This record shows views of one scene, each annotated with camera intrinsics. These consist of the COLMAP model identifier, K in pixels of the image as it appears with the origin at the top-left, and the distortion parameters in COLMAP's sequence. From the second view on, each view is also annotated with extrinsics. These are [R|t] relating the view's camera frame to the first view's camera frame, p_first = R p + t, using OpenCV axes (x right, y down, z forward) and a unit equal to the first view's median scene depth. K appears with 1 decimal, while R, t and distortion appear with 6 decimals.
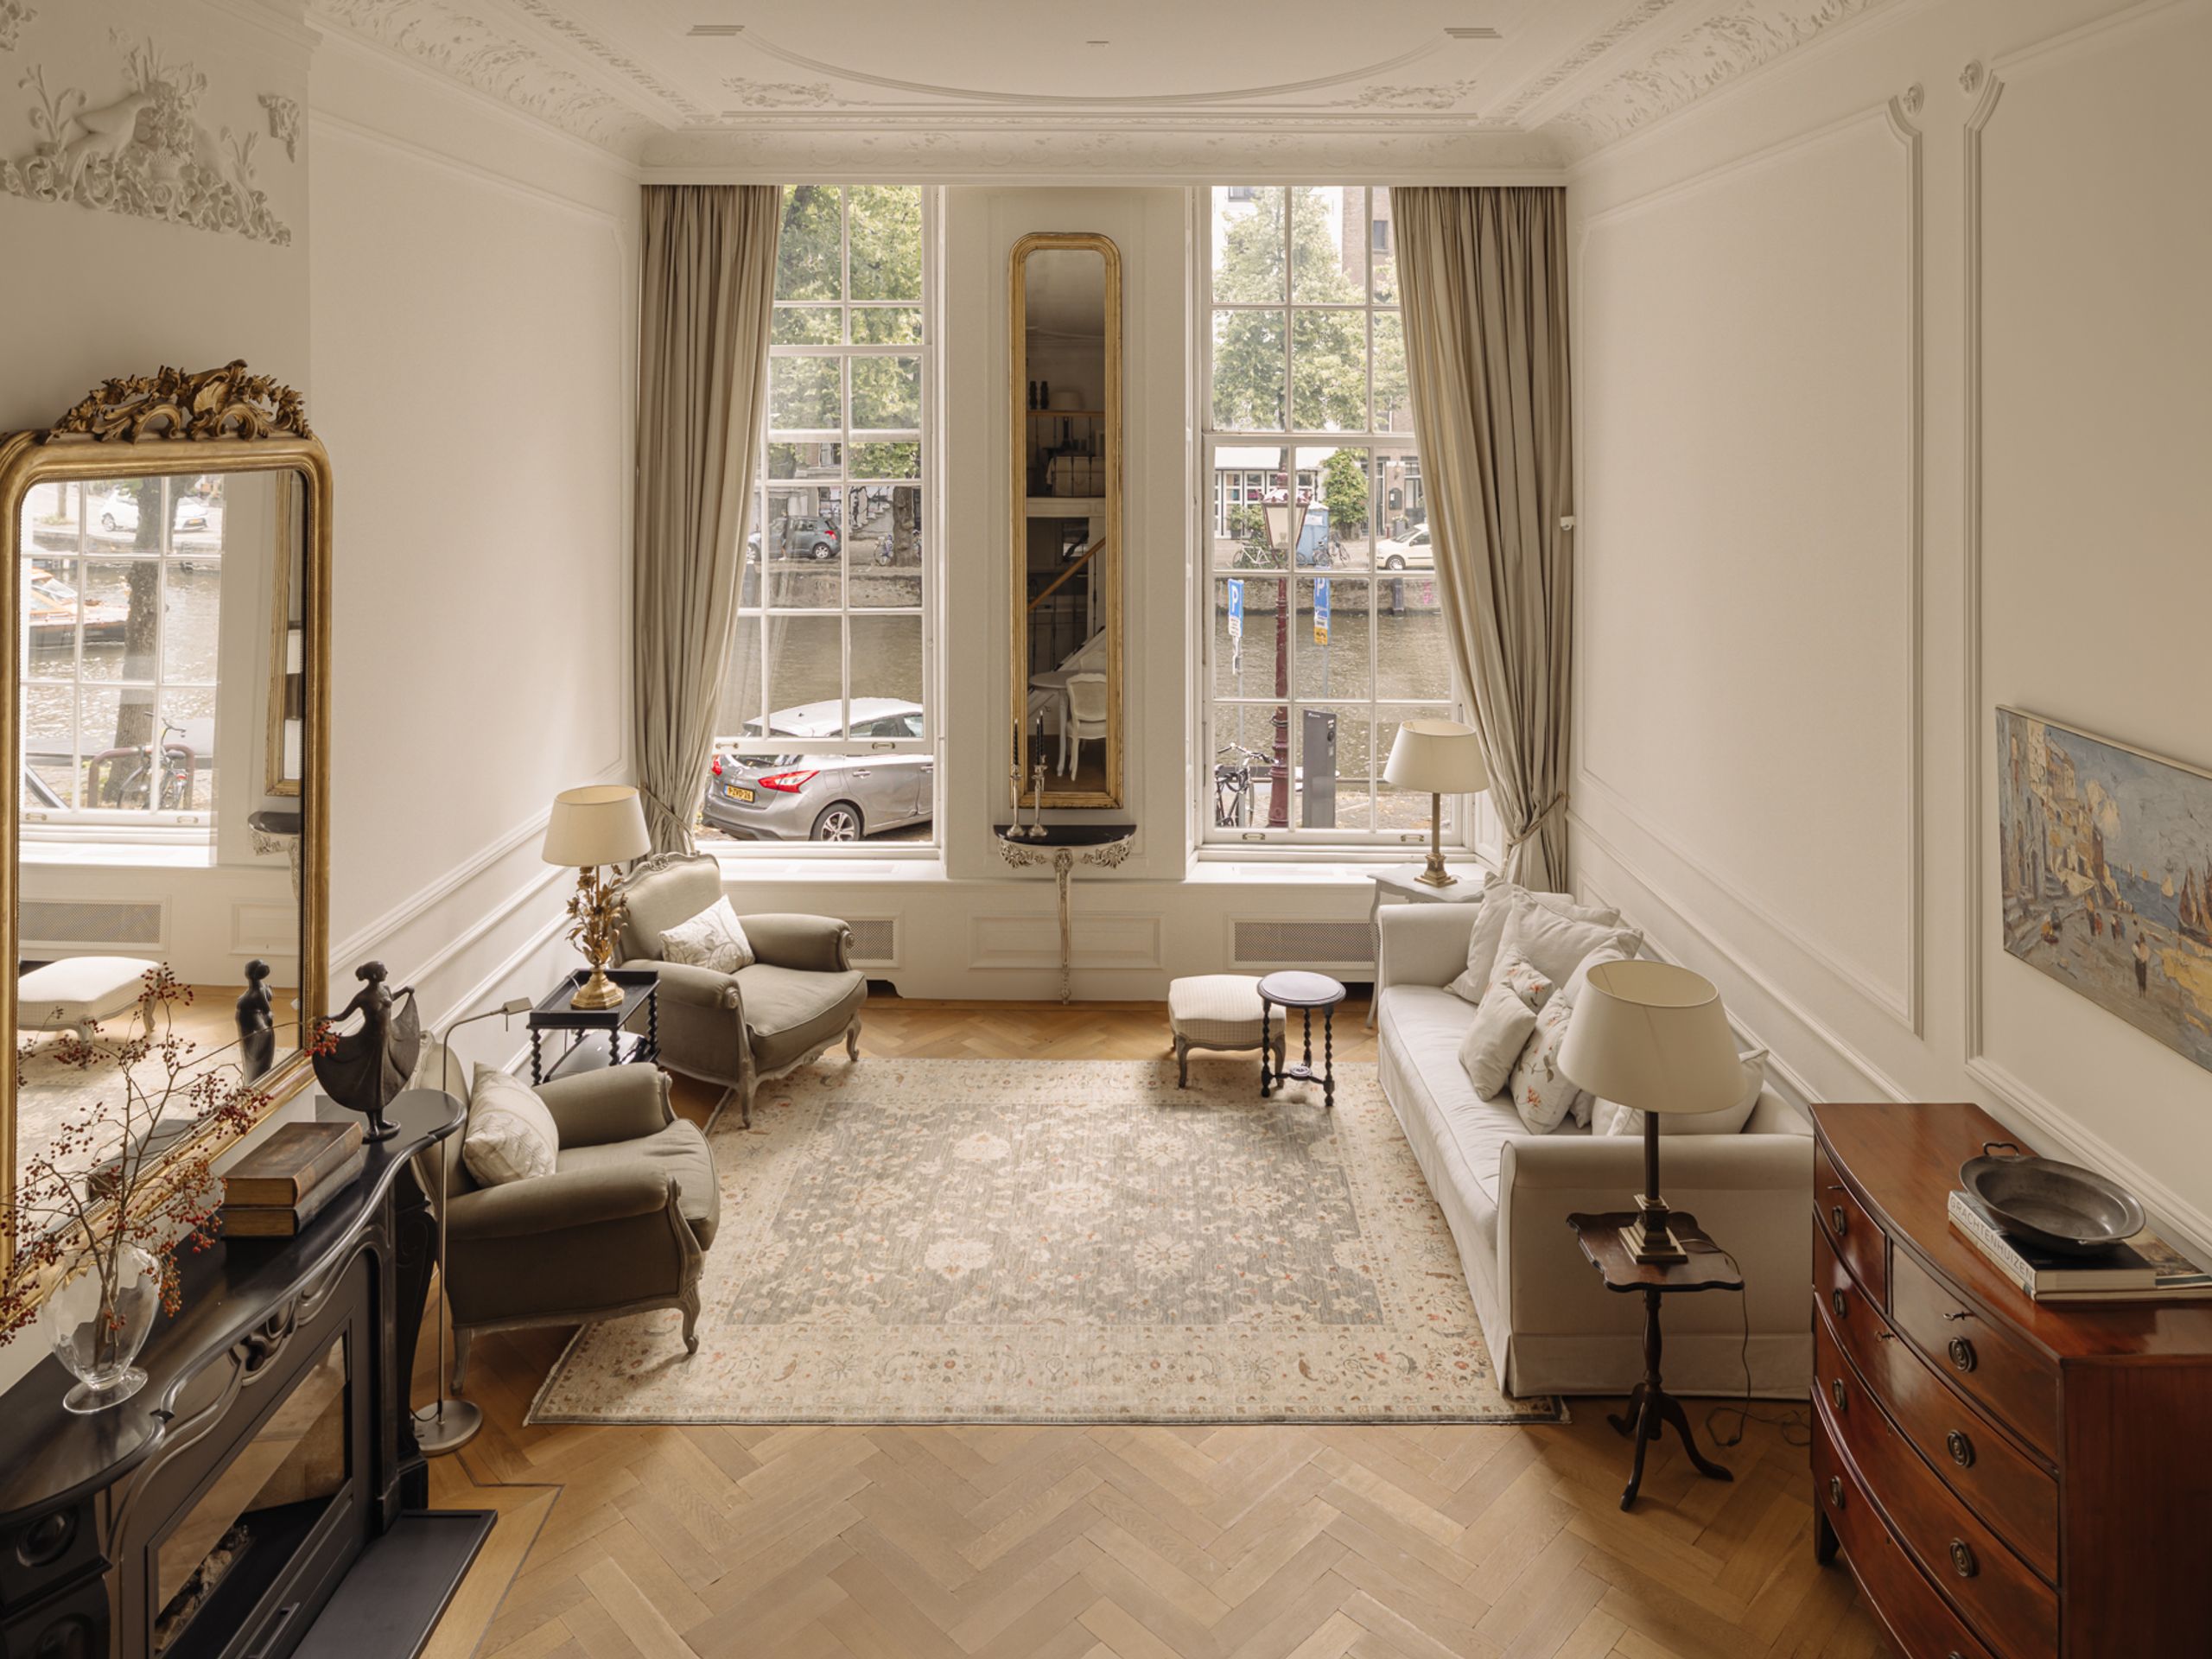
lens RADIAL K [[1477.8, 0, 1128.6], [0, 1477.8, 456.3], [0, 0, 1]] dist [0.010912, -0.006230]
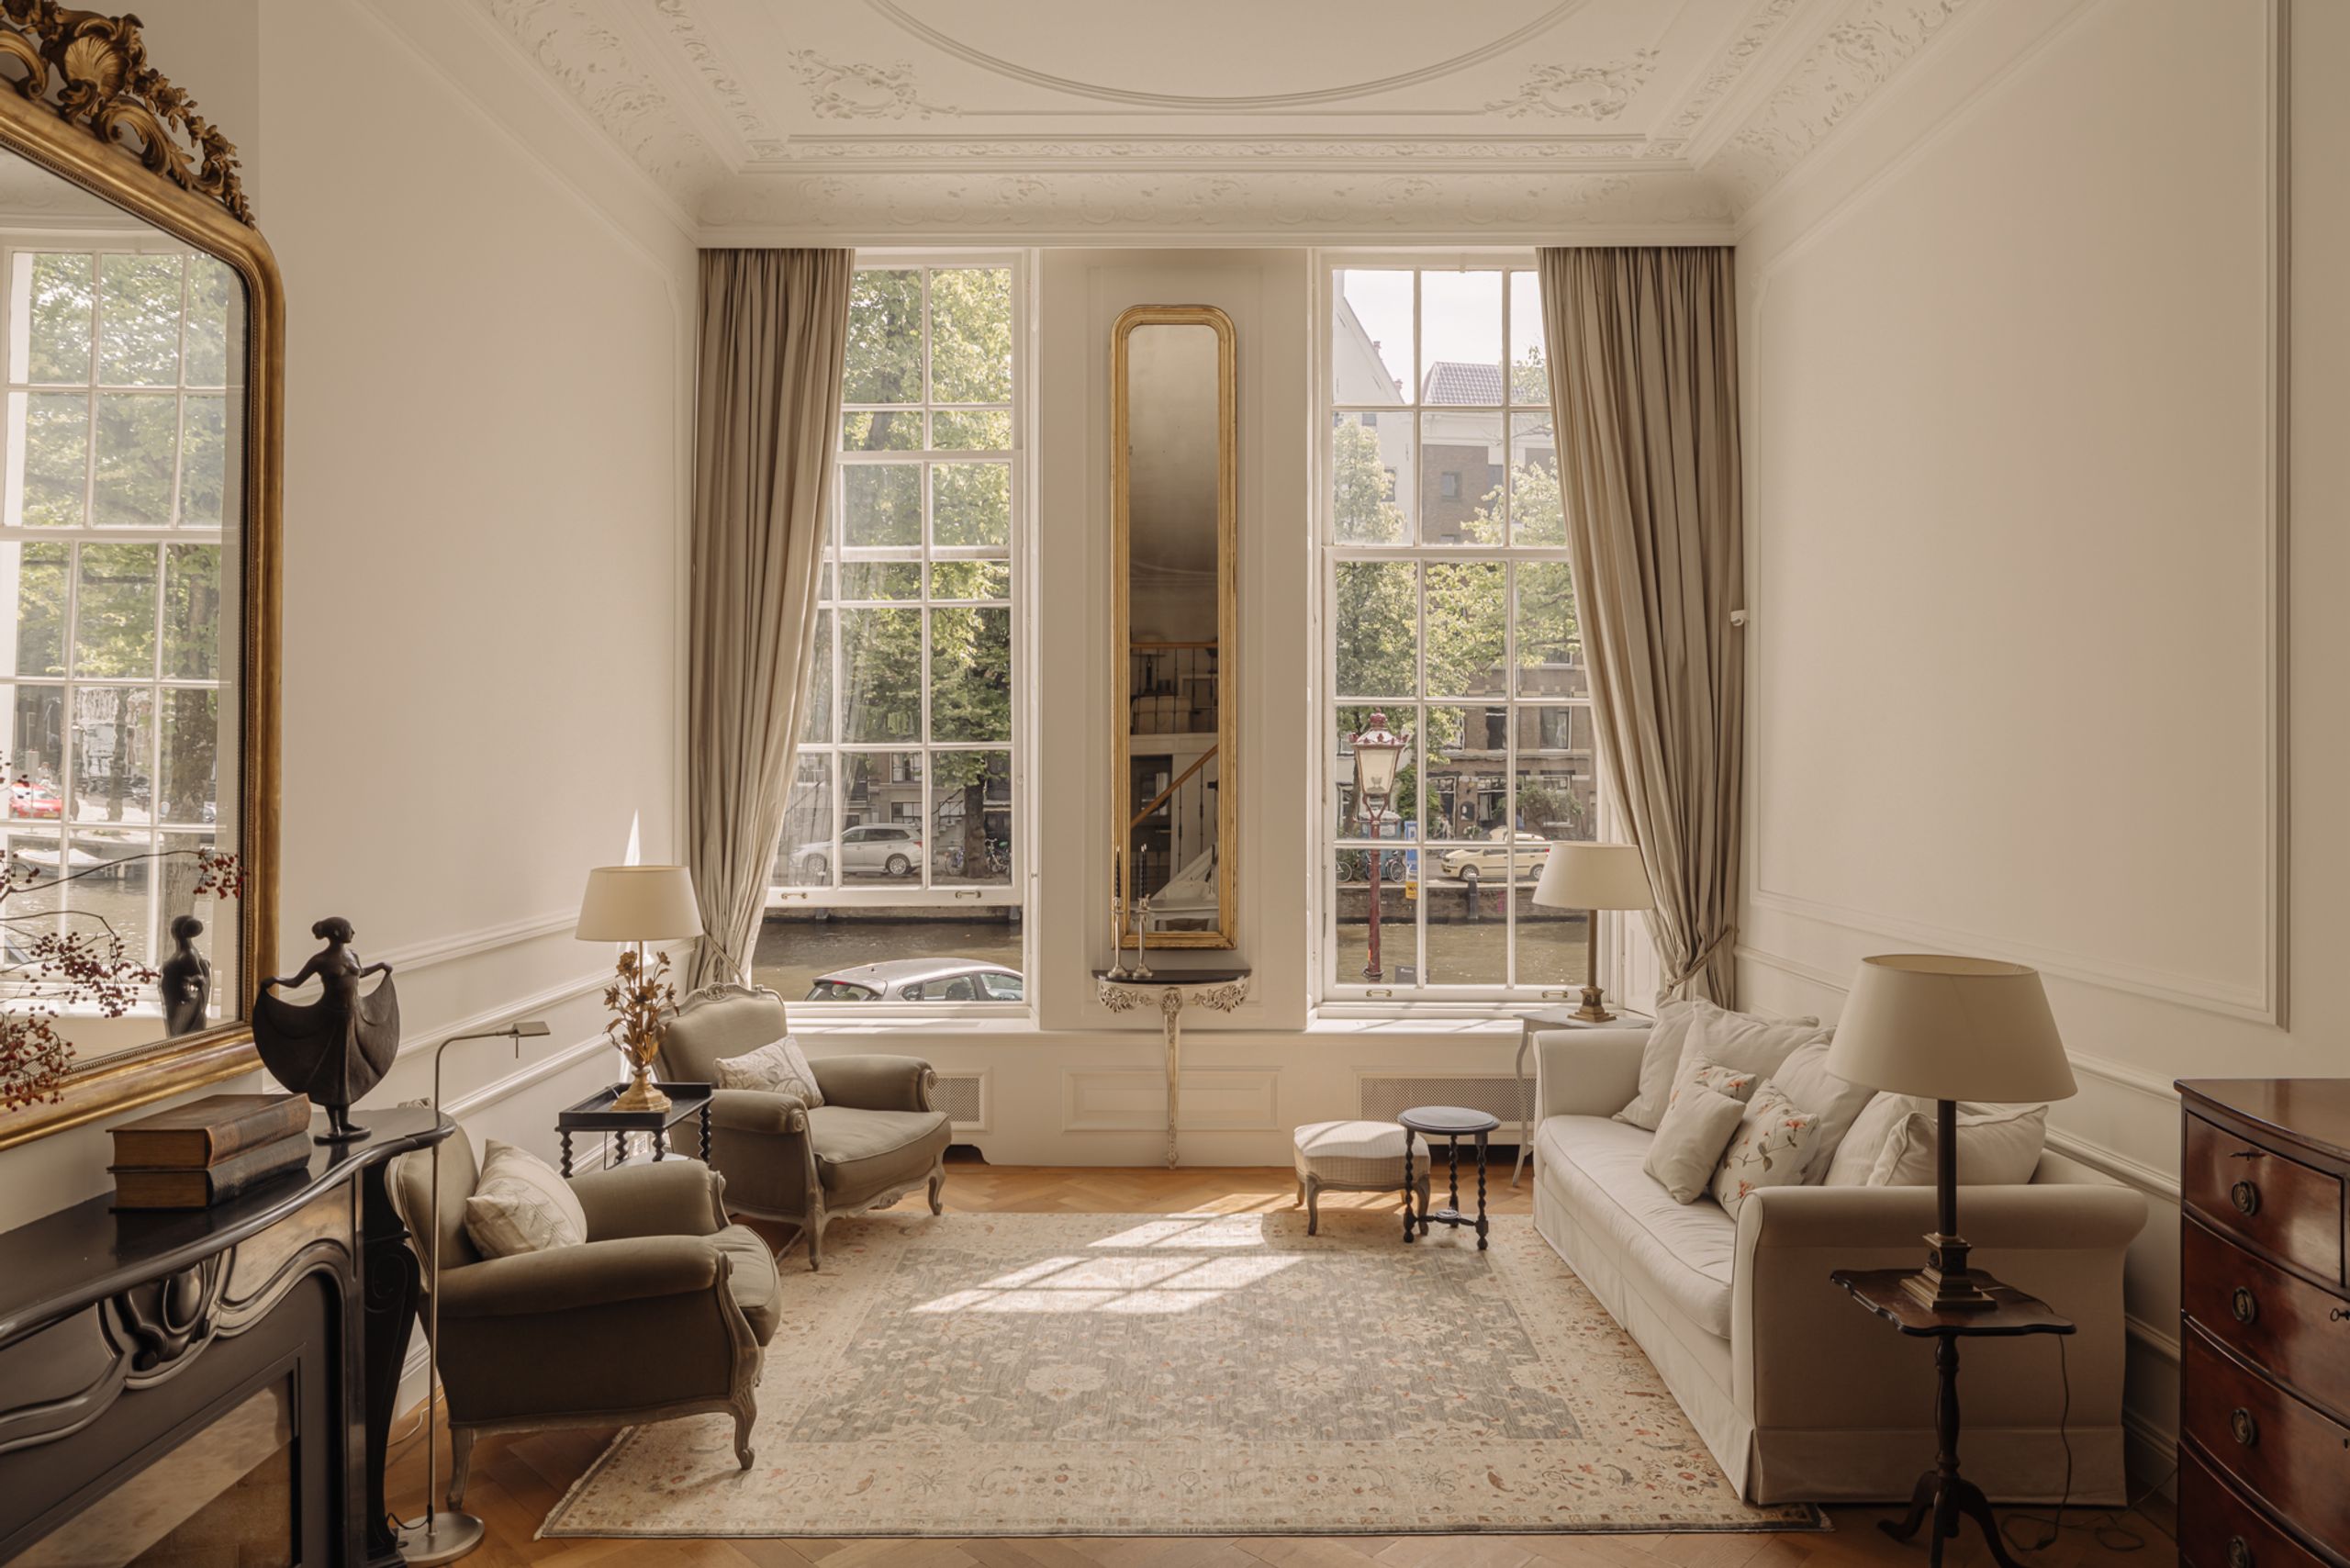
lens RADIAL K [[1455.6, 0, 1204.2], [0, 1455.6, 786.7], [0, 0, 1]] dist [0.006158, -0.004996]
pose [[0.999982, -0.001336, 0.005798, -0.041206], [0.001395, 0.999946, -0.010252, 0.214114], [-0.005784, 0.010260, 0.999931, 0.171551]]
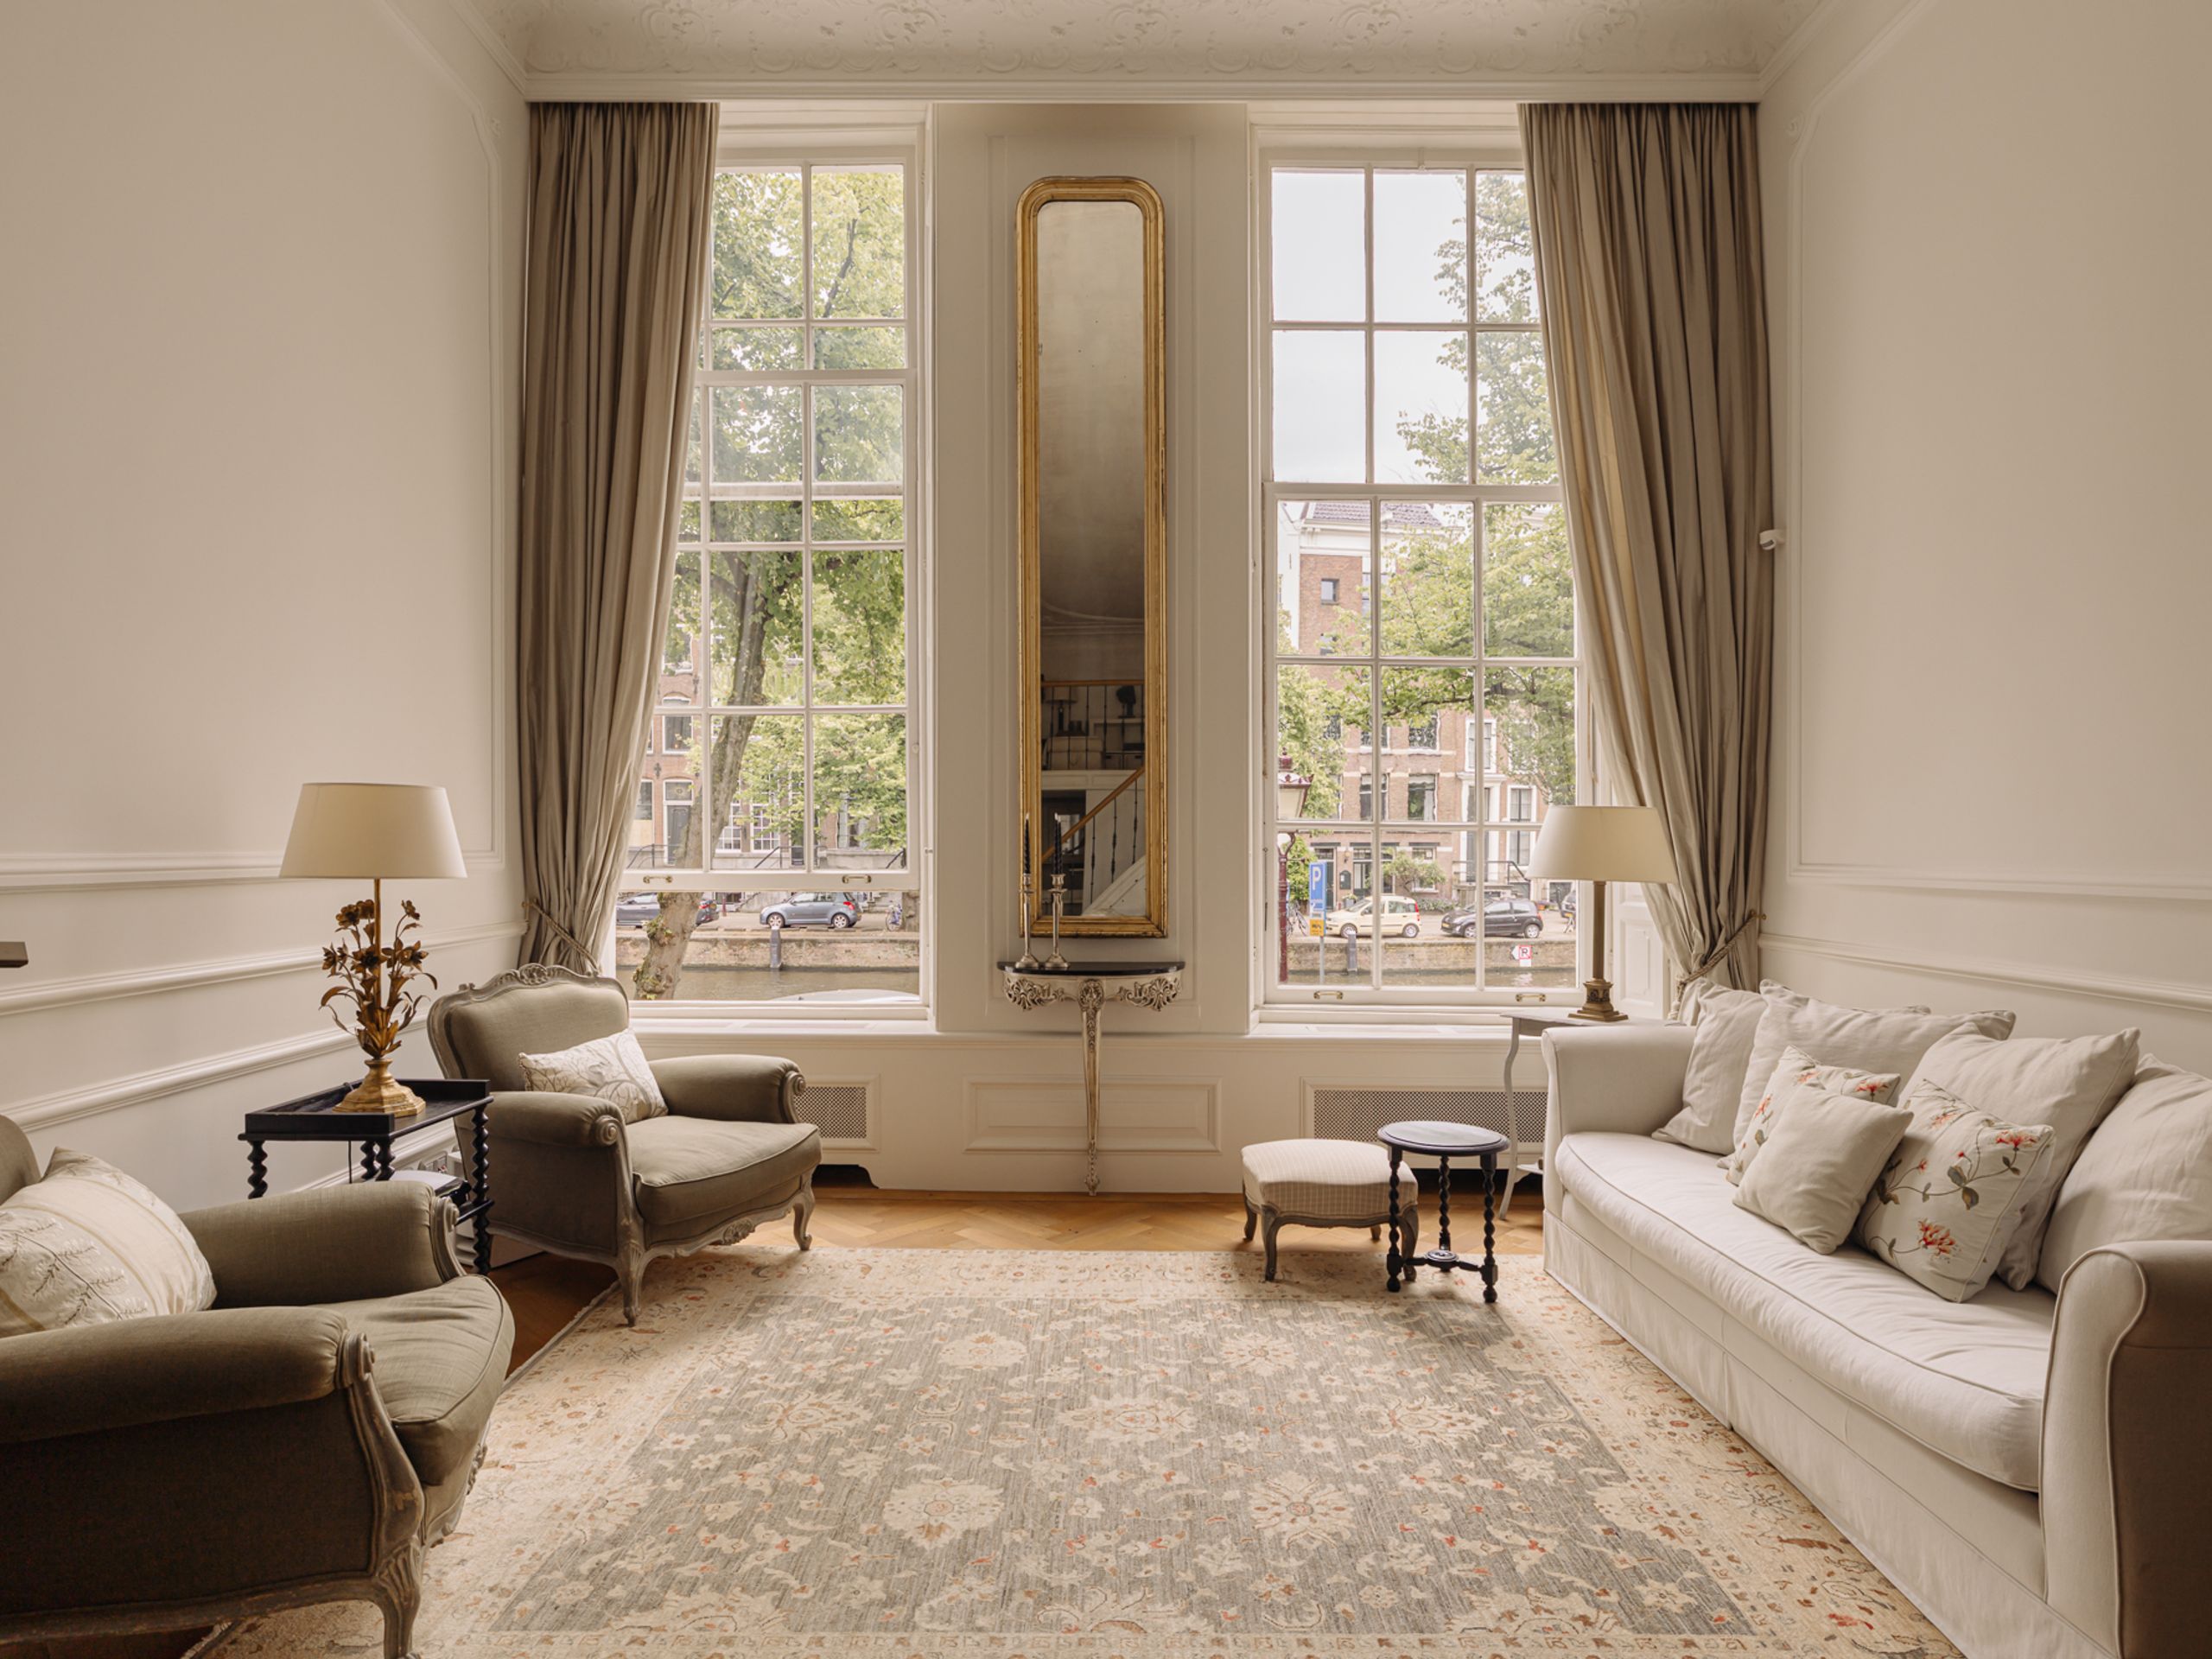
lens RADIAL K [[1230.2, 0, 1100.5], [0, 1230.2, 872.8], [0, 0, 1]] dist [0.005191, -0.004843]
pose [[0.999997, 0.002121, -0.001454, -0.054269], [-0.002130, 0.999978, -0.006325, 0.300535], [0.001440, 0.006328, 0.999979, 0.528754]]
